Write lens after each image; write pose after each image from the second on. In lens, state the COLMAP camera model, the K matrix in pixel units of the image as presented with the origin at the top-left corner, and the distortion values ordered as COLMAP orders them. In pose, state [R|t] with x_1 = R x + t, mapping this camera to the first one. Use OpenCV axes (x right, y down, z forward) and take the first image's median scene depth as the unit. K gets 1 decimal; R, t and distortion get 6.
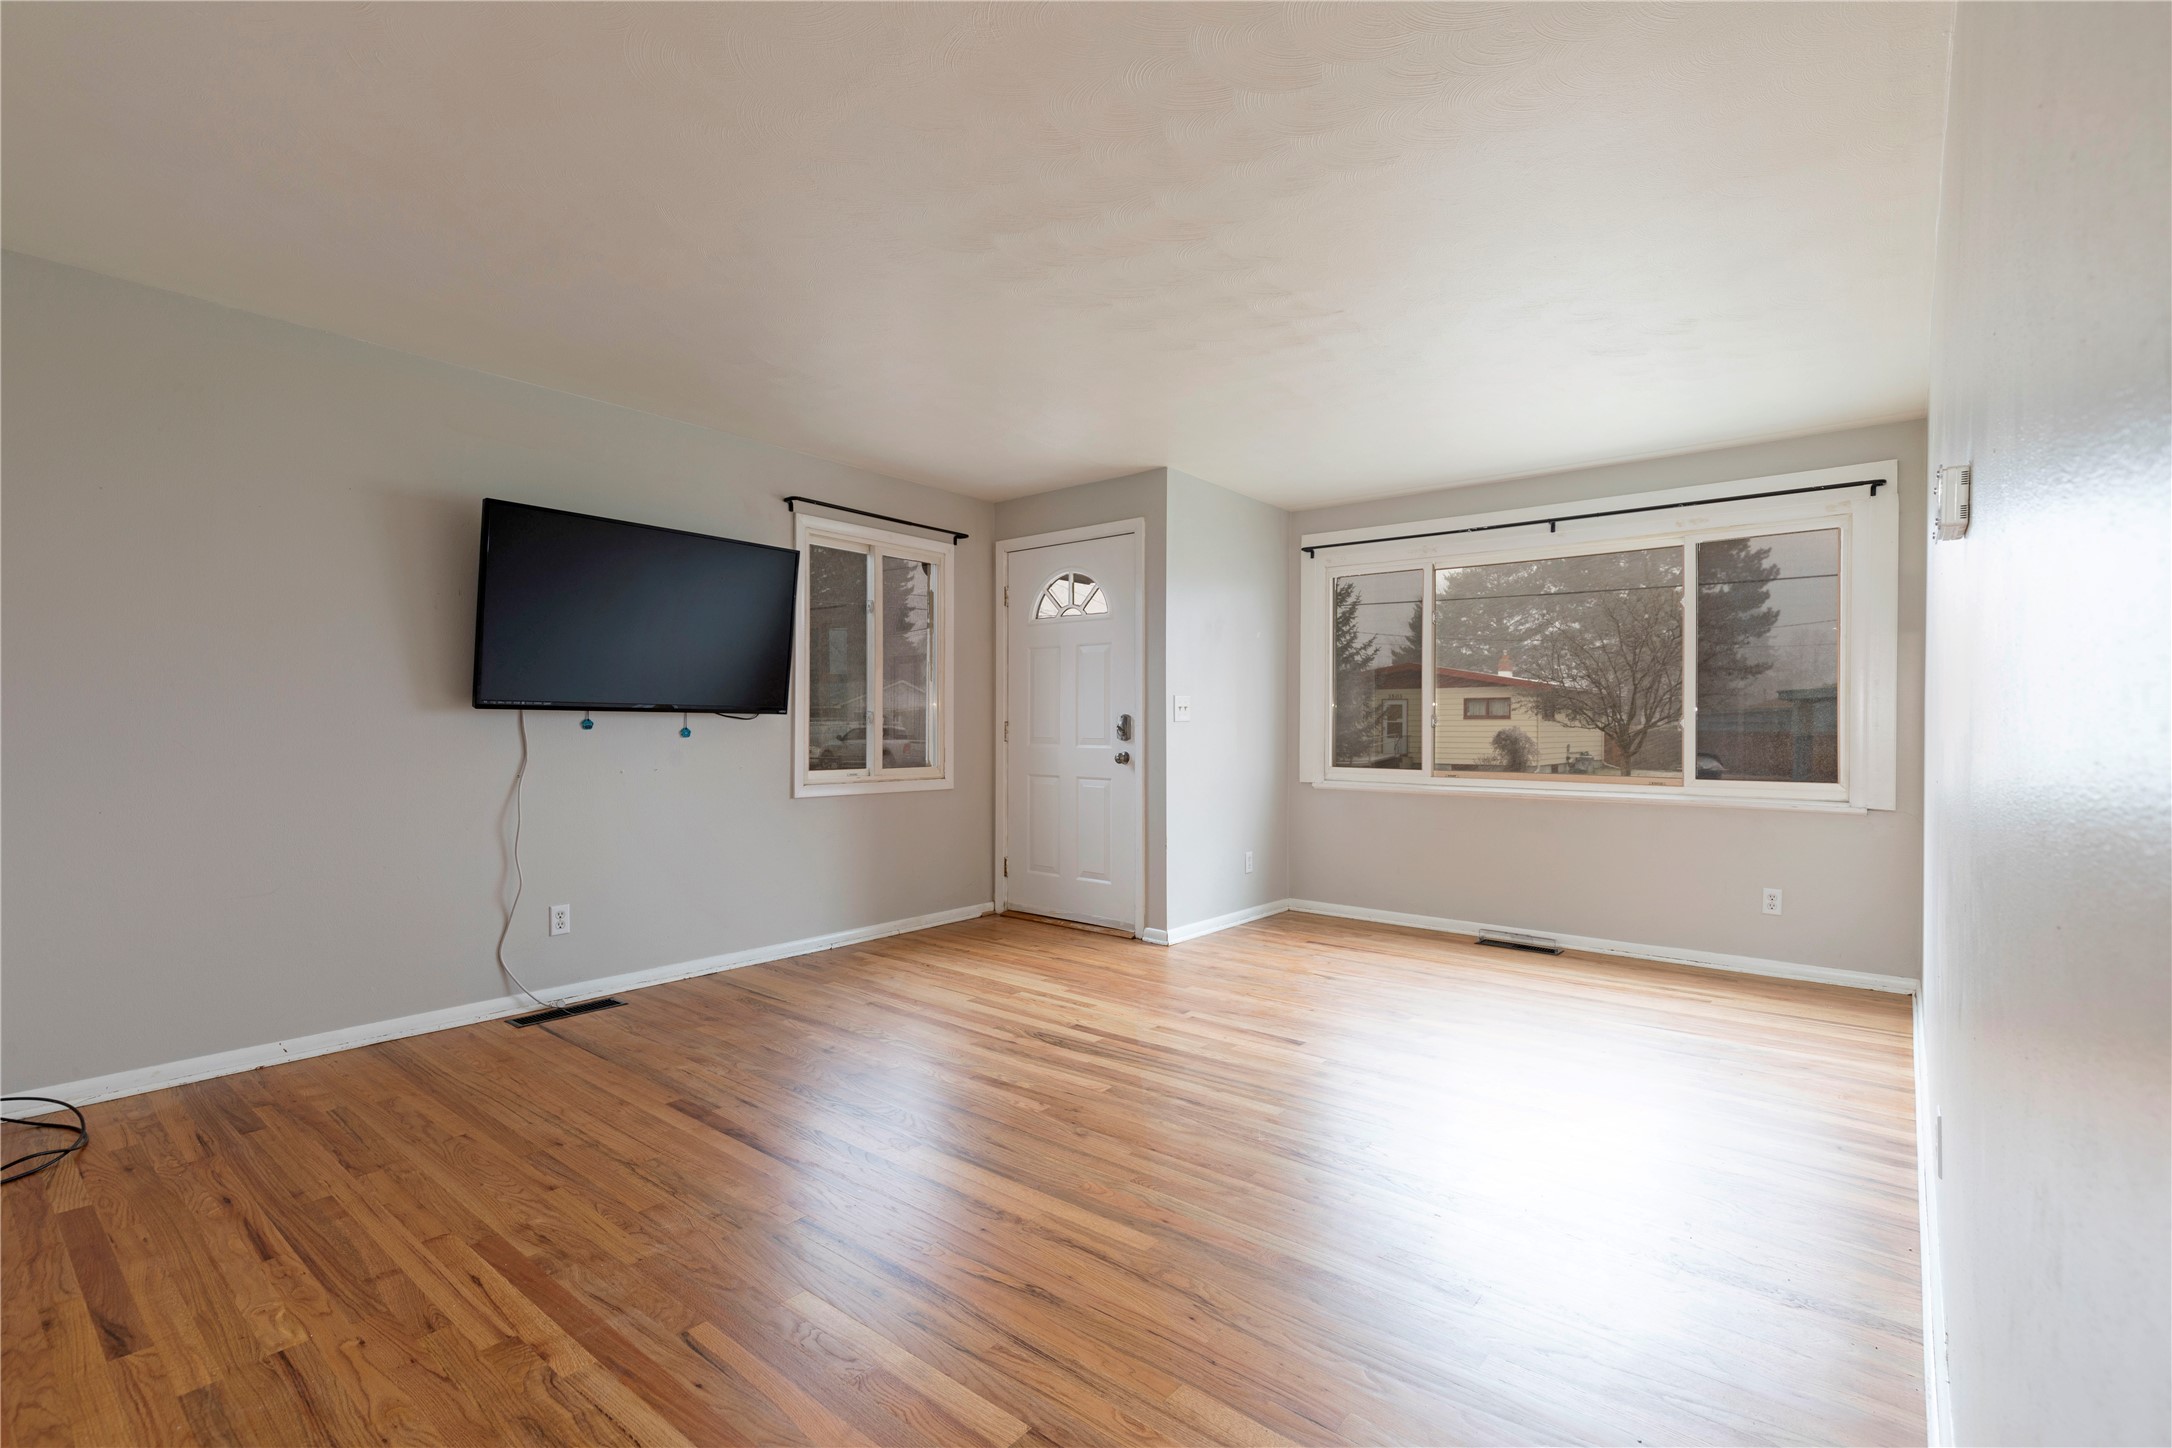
lens RADIAL K [[983.8, 0, 1100.5], [0, 983.8, 728.7], [0, 0, 1]] dist [-0.002286, -0.000444]
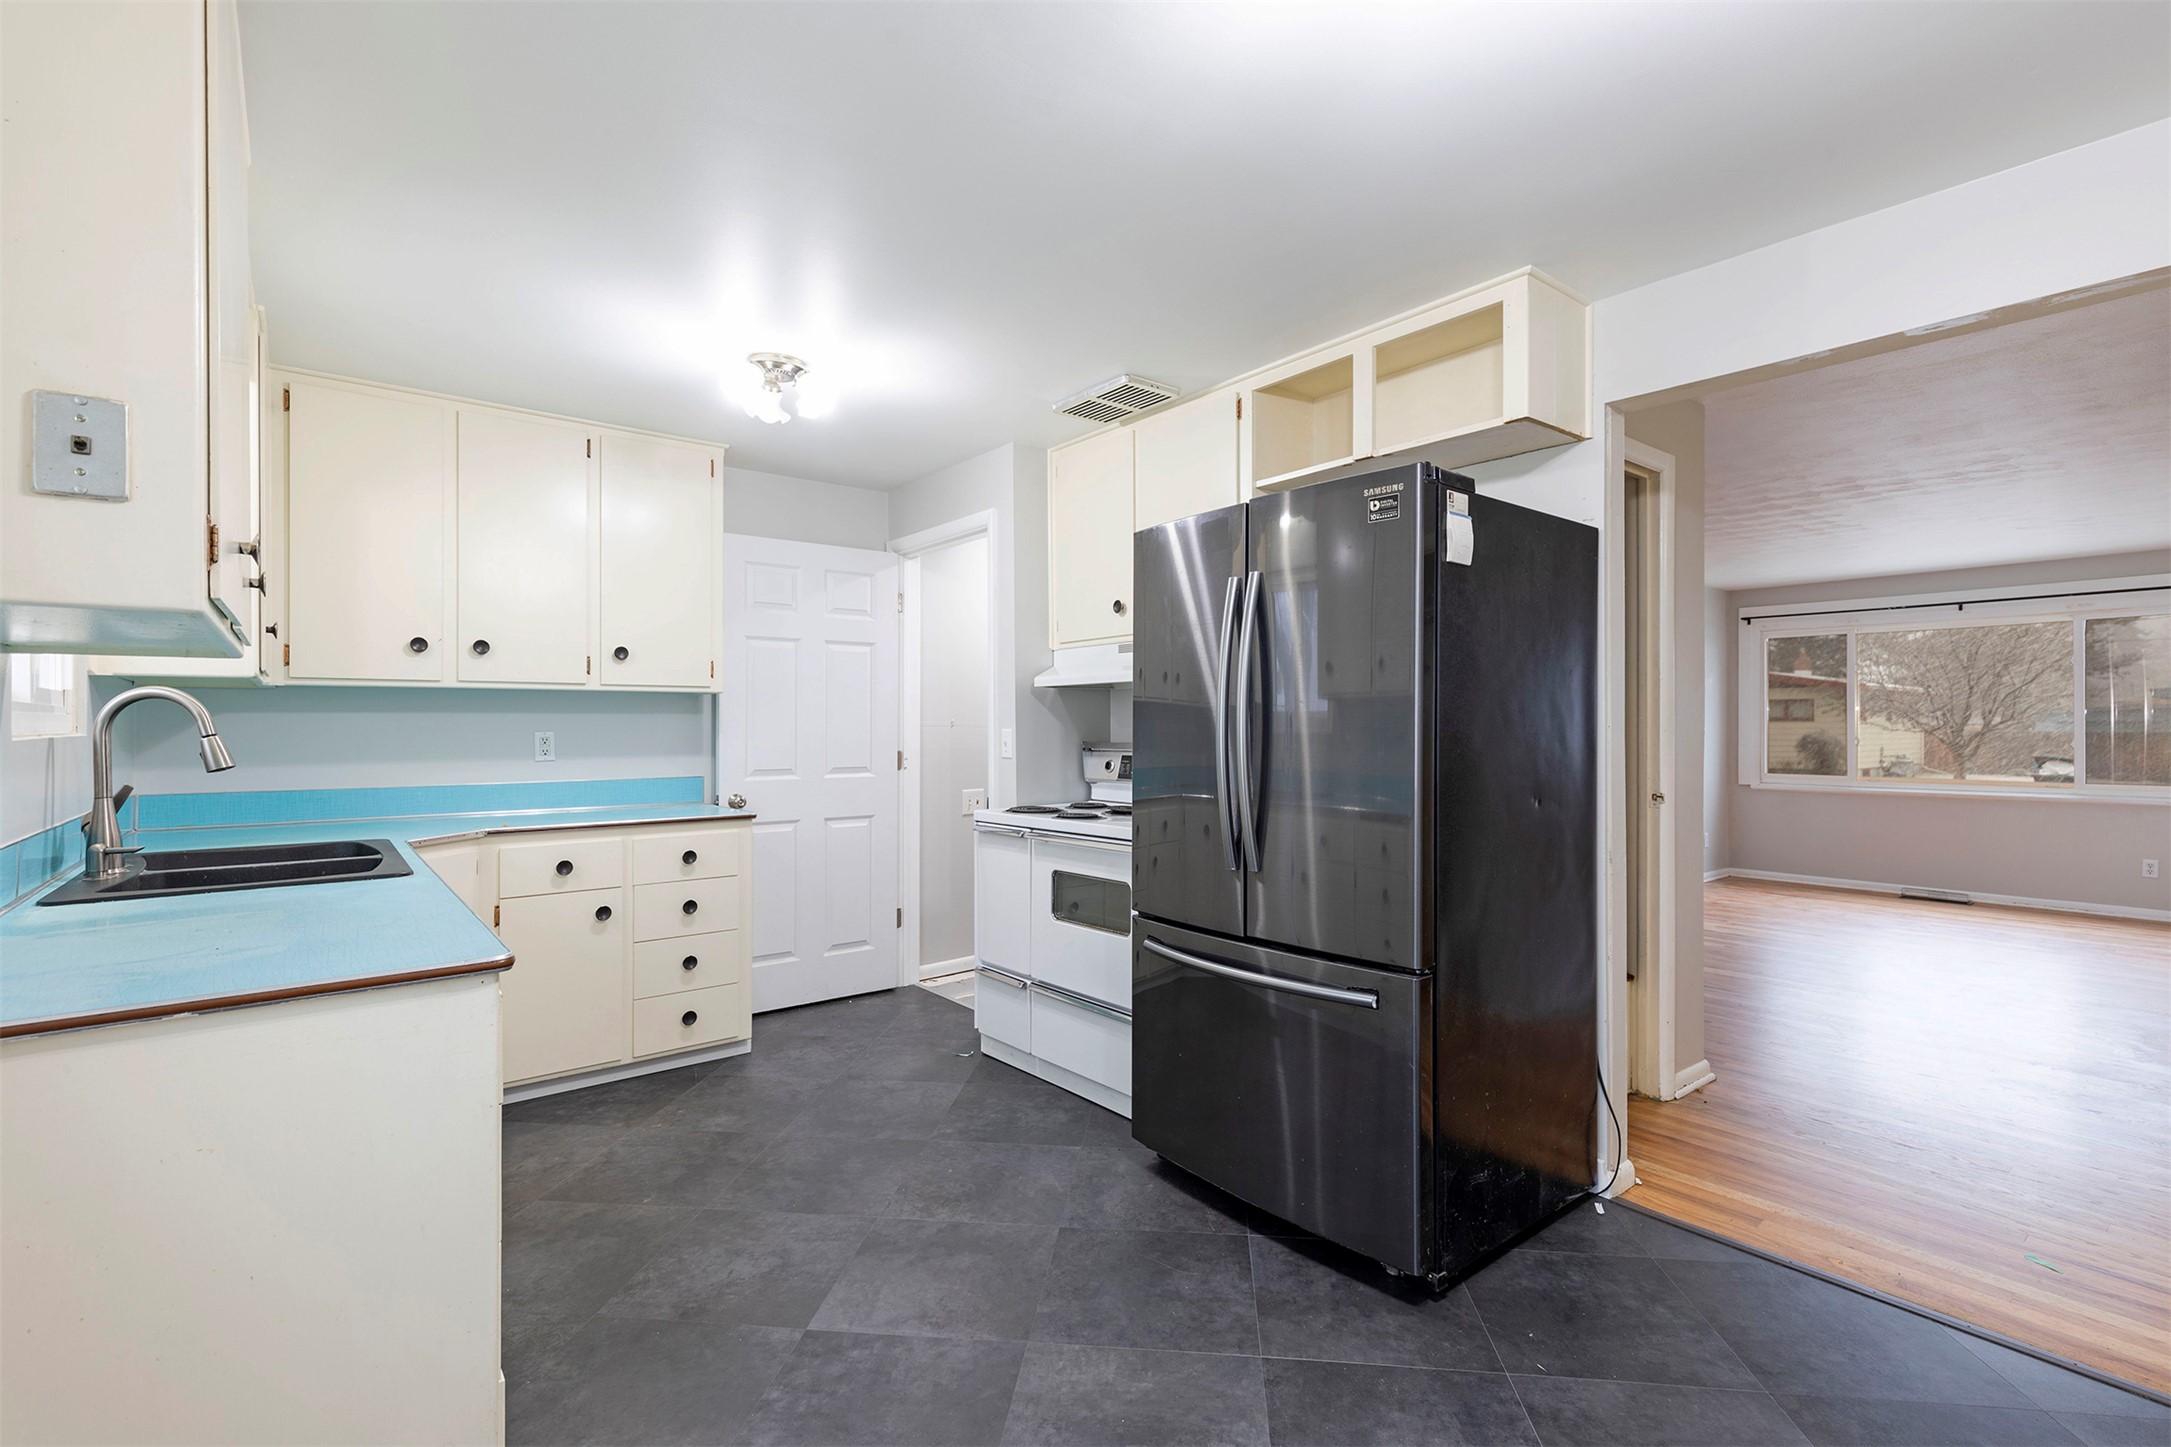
lens RADIAL K [[983.4, 0, 1069.8], [0, 983.4, 727.1], [0, 0, 1]] dist [-0.002286, -0.000444]
pose [[0.973434, -0.008284, -0.228816, -0.094662], [0.007443, 0.999962, -0.004540, -0.006531], [0.228845, 0.002716, 0.973459, -0.136533]]
